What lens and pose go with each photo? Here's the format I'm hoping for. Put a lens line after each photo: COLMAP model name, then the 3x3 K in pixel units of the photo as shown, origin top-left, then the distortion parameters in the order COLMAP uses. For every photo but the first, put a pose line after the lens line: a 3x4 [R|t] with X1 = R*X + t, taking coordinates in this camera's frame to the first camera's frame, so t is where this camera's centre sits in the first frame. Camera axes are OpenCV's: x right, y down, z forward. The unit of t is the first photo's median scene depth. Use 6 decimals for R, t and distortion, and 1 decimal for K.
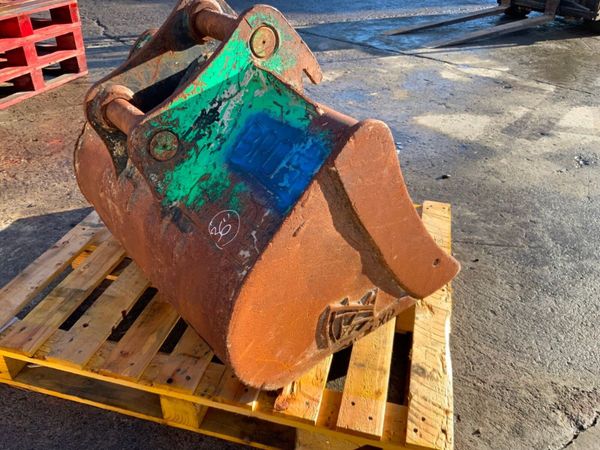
lens RADIAL K [[505.4, 0, 299.9], [0, 505.4, 224.6], [0, 0, 1]] dist [0.034301, -0.072814]
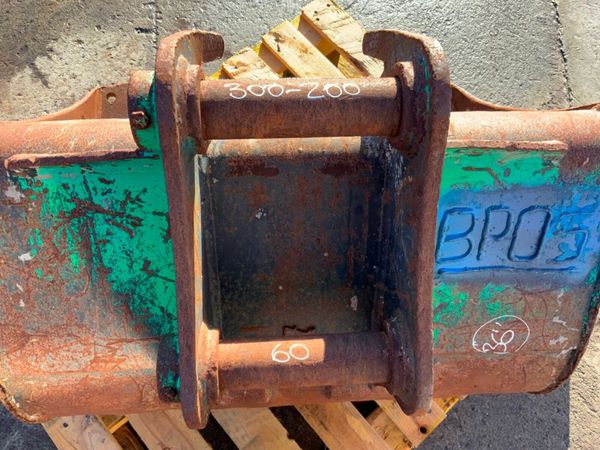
lens RADIAL K [[505.4, 0, 295.1], [0, 505.4, 226.5], [0, 0, 1]] dist [0.034301, -0.072814]
pose [[0.573627, -0.771102, 0.276322, -0.380100], [0.416646, 0.565115, 0.712075, -0.703756], [-0.705237, -0.293337, 0.645442, 0.715994]]
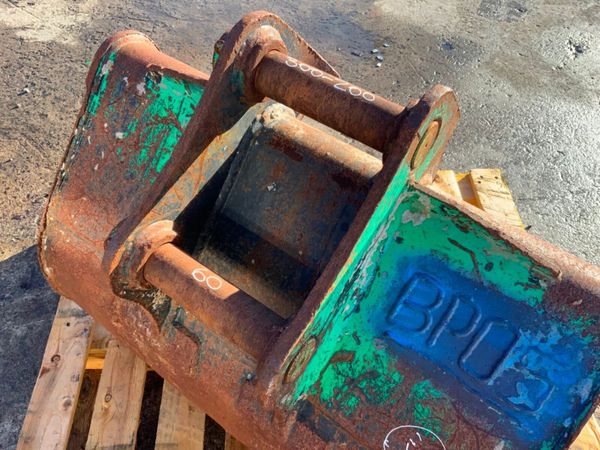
lens RADIAL K [[505.4, 0, 294.9], [0, 505.4, 228.0], [0, 0, 1]] dist [0.034301, -0.072814]
pose [[0.962078, -0.212896, 0.170533, -0.326649], [0.146661, 0.930847, 0.334685, -0.478226], [-0.229993, -0.296982, 0.926771, 0.469276]]
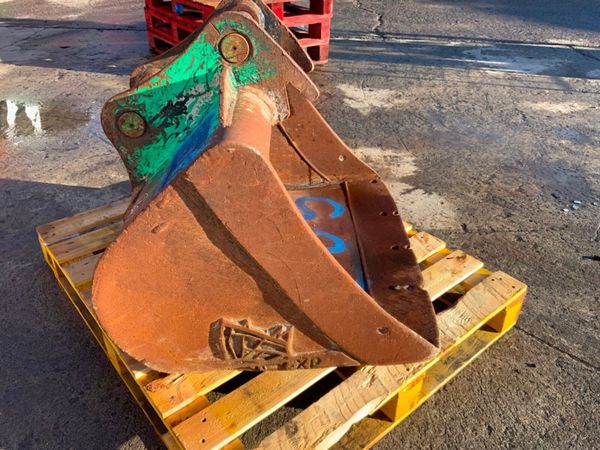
lens RADIAL K [[505.4, 0, 297.3], [0, 505.4, 222.8], [0, 0, 1]] dist [0.034301, -0.072814]
pose [[0.805770, 0.309986, -0.504622, 0.642224], [-0.310759, 0.946653, 0.085308, -0.152163], [0.504146, 0.088077, 0.859115, 0.218050]]
